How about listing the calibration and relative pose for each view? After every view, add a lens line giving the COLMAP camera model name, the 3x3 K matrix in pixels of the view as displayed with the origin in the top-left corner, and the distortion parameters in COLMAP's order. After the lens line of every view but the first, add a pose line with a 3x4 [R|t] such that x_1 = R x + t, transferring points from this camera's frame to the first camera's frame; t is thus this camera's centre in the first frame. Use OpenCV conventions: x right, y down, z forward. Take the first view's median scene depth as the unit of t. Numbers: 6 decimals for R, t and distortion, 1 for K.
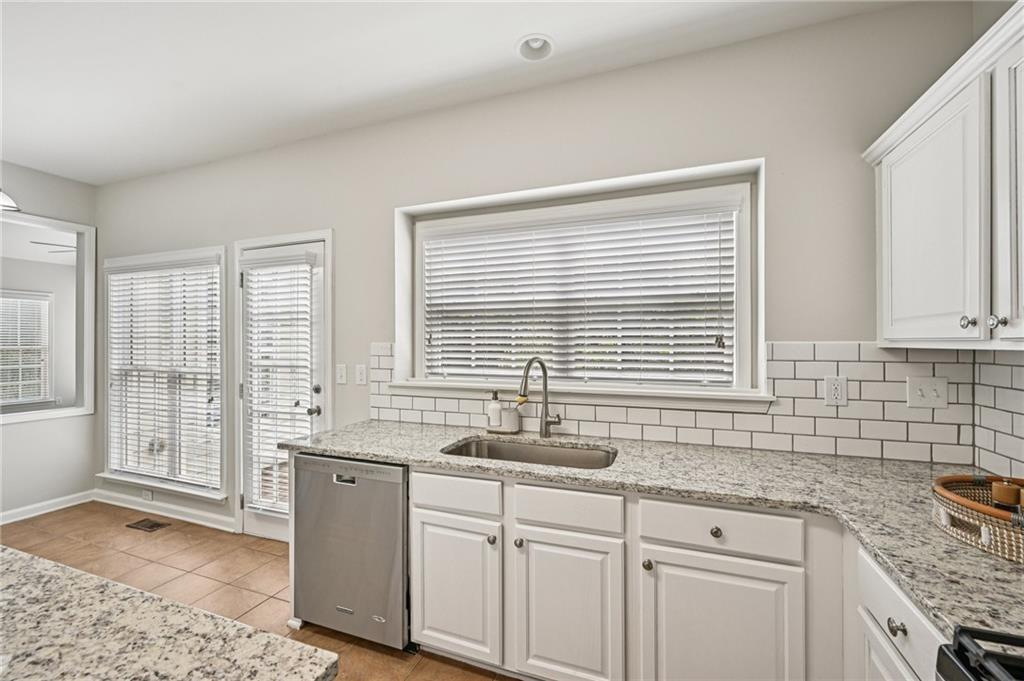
lens RADIAL K [[430.4, 0, 512.0], [0, 430.4, 340.5], [0, 0, 1]] dist [0.000236, 0.000228]
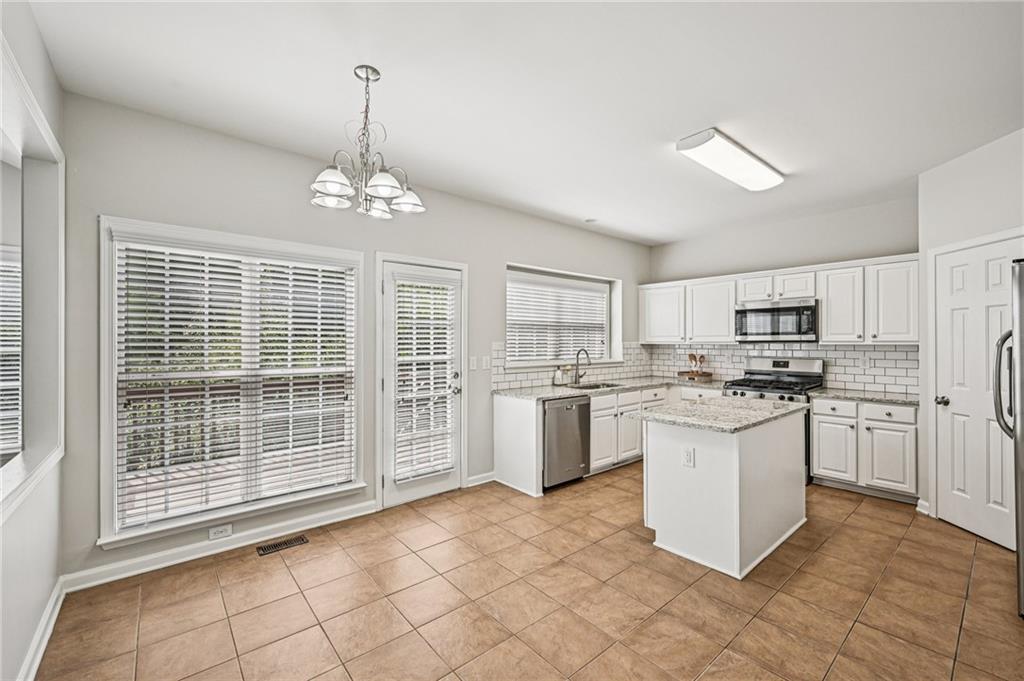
lens RADIAL K [[422.9, 0, 512.0], [0, 422.9, 340.5], [0, 0, 1]] dist [0.000315, 0.000000]
pose [[0.480031, 0.003937, 0.877243, -1.910773], [-0.006572, 0.999978, -0.000892, -0.000981], [-0.877227, -0.005337, 0.480046, 0.217287]]
